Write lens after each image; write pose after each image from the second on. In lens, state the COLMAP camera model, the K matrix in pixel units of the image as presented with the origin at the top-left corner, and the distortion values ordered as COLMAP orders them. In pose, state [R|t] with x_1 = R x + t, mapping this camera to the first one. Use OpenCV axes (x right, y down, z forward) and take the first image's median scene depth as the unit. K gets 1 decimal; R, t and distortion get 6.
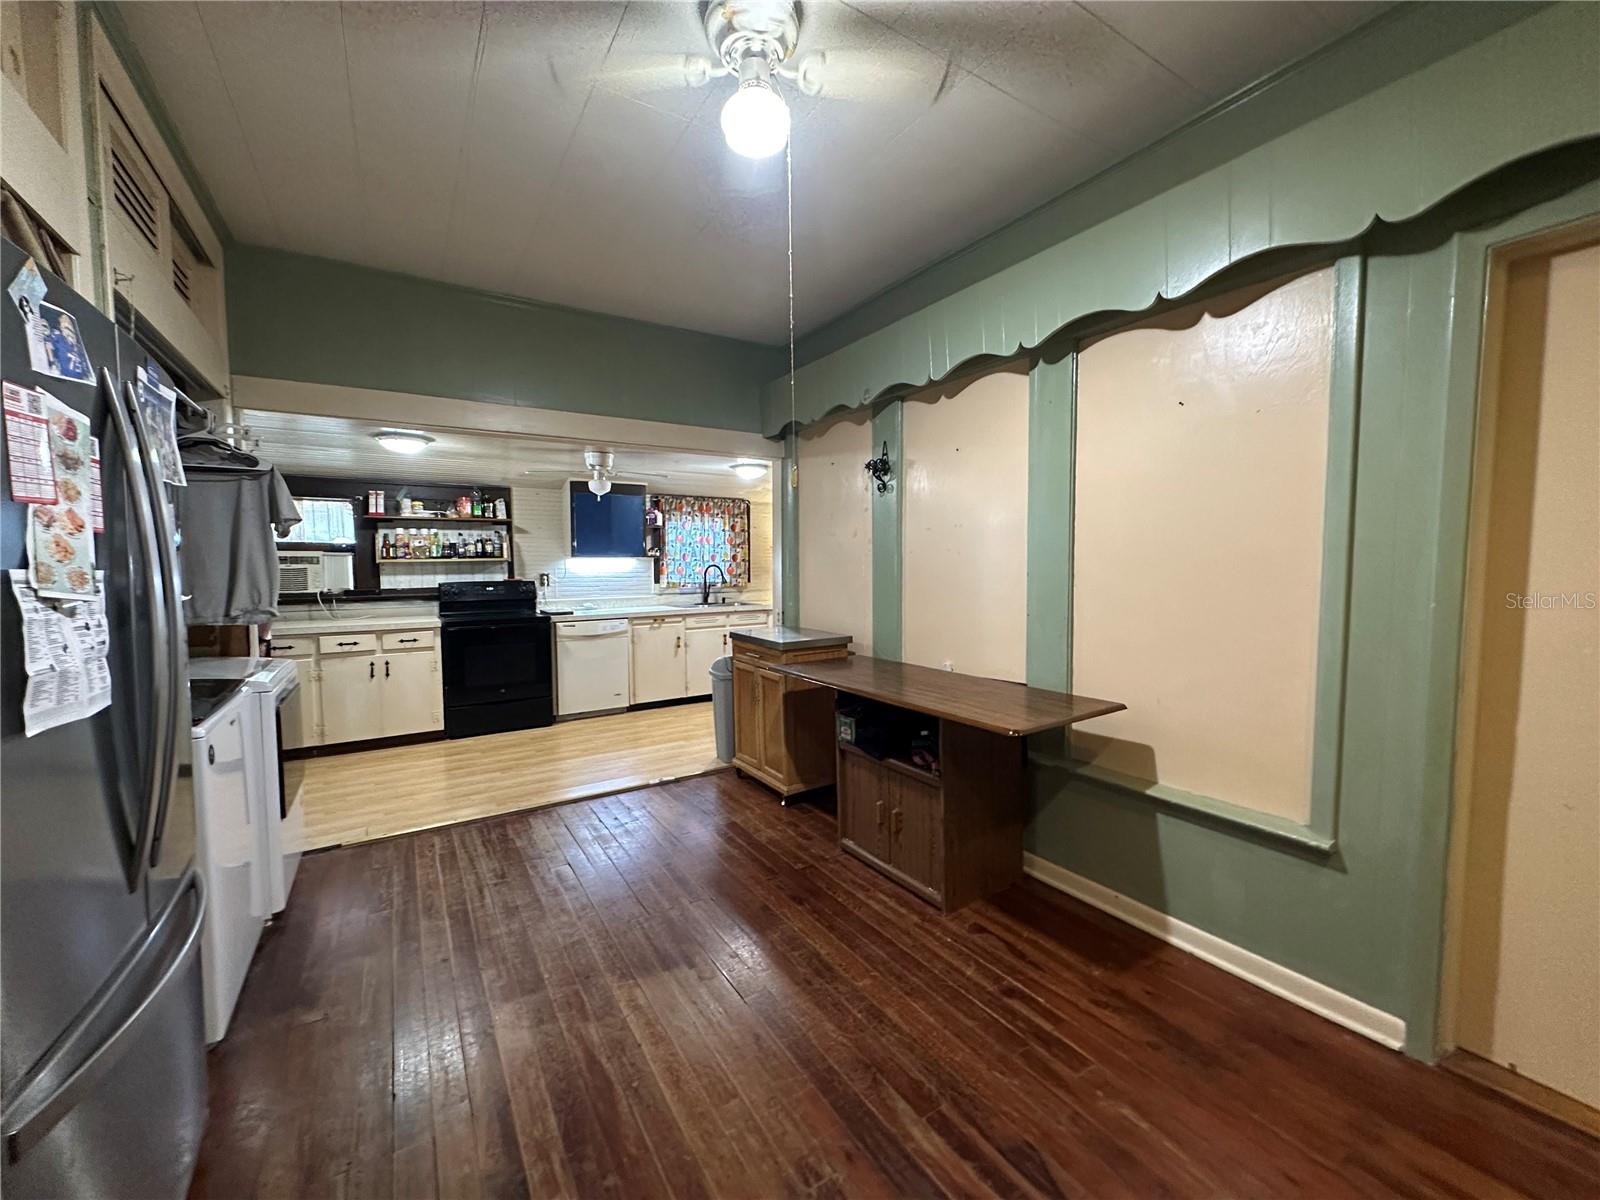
lens RADIAL K [[640.7, 0, 804.1], [0, 640.7, 599.0], [0, 0, 1]] dist [-0.007164, 0.000615]
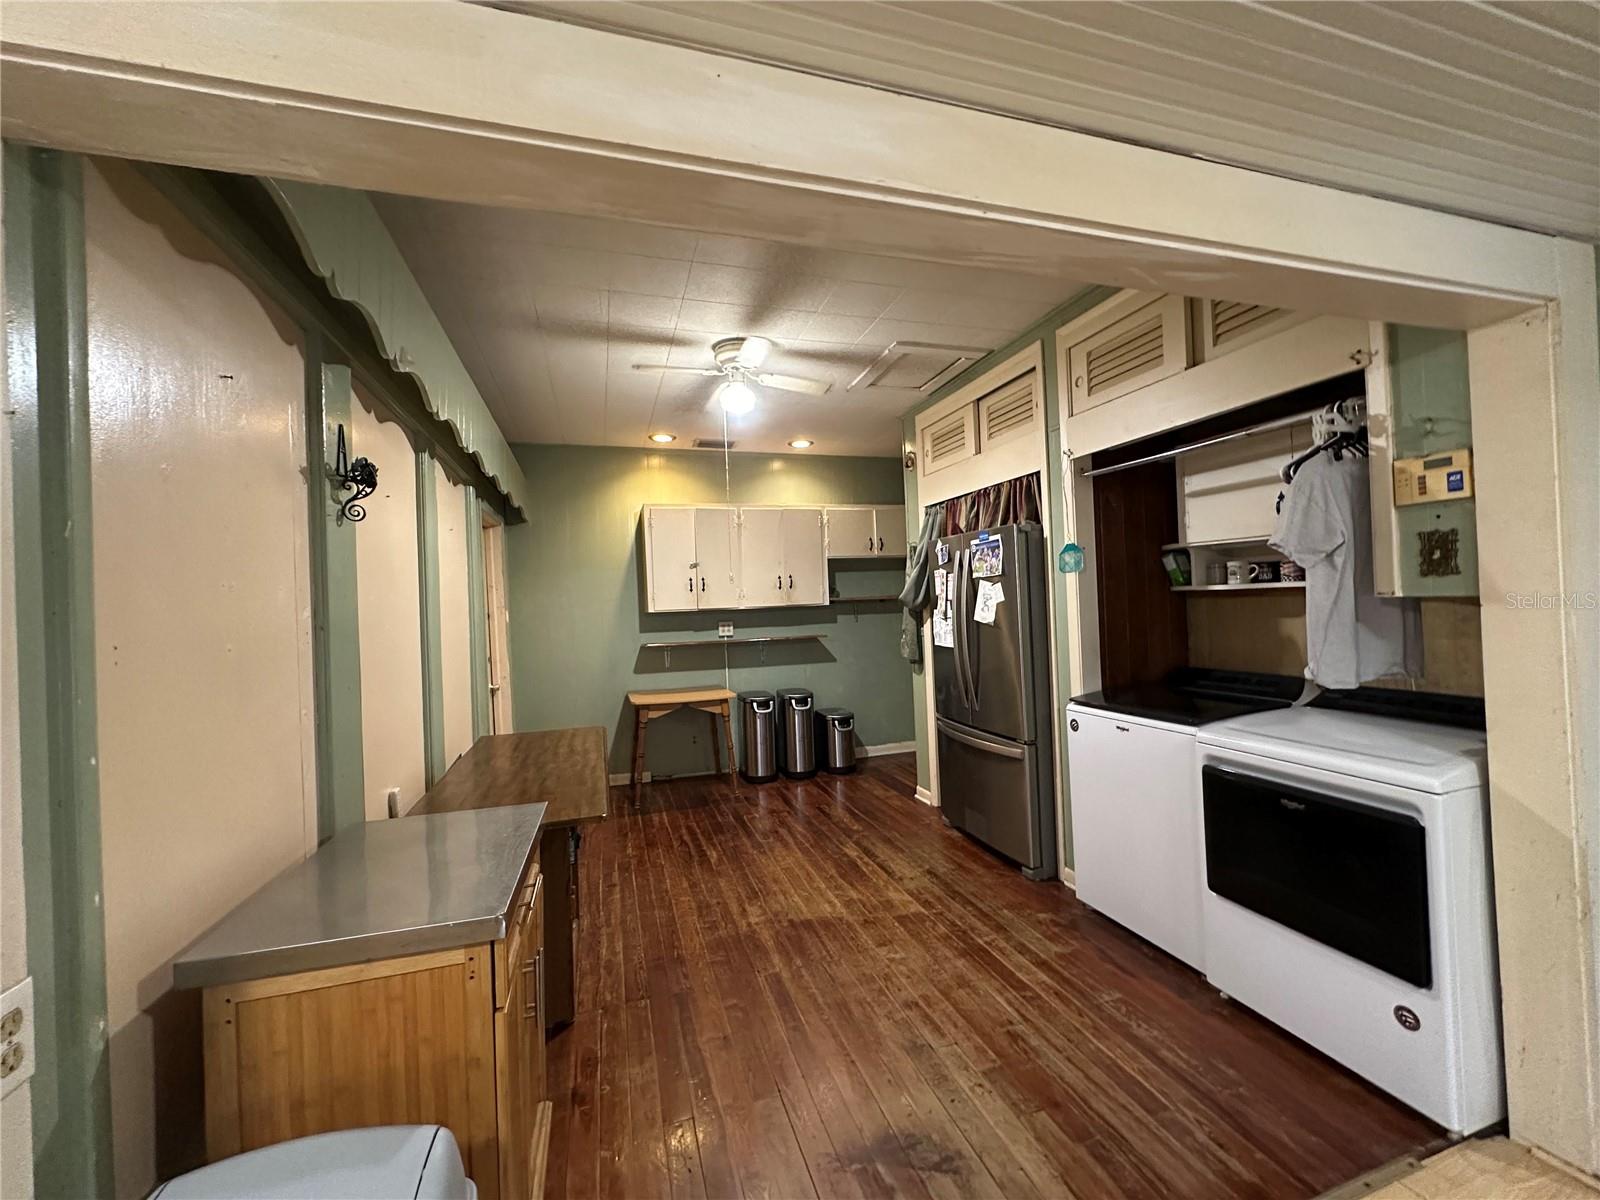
lens RADIAL K [[640.7, 0, 804.3], [0, 640.7, 599.3], [0, 0, 1]] dist [-0.007164, 0.000615]
pose [[-0.964153, 0.051330, 0.260334, -0.372435], [0.066104, 0.996643, 0.048309, -0.102289], [-0.256980, 0.063787, -0.964309, 1.423574]]
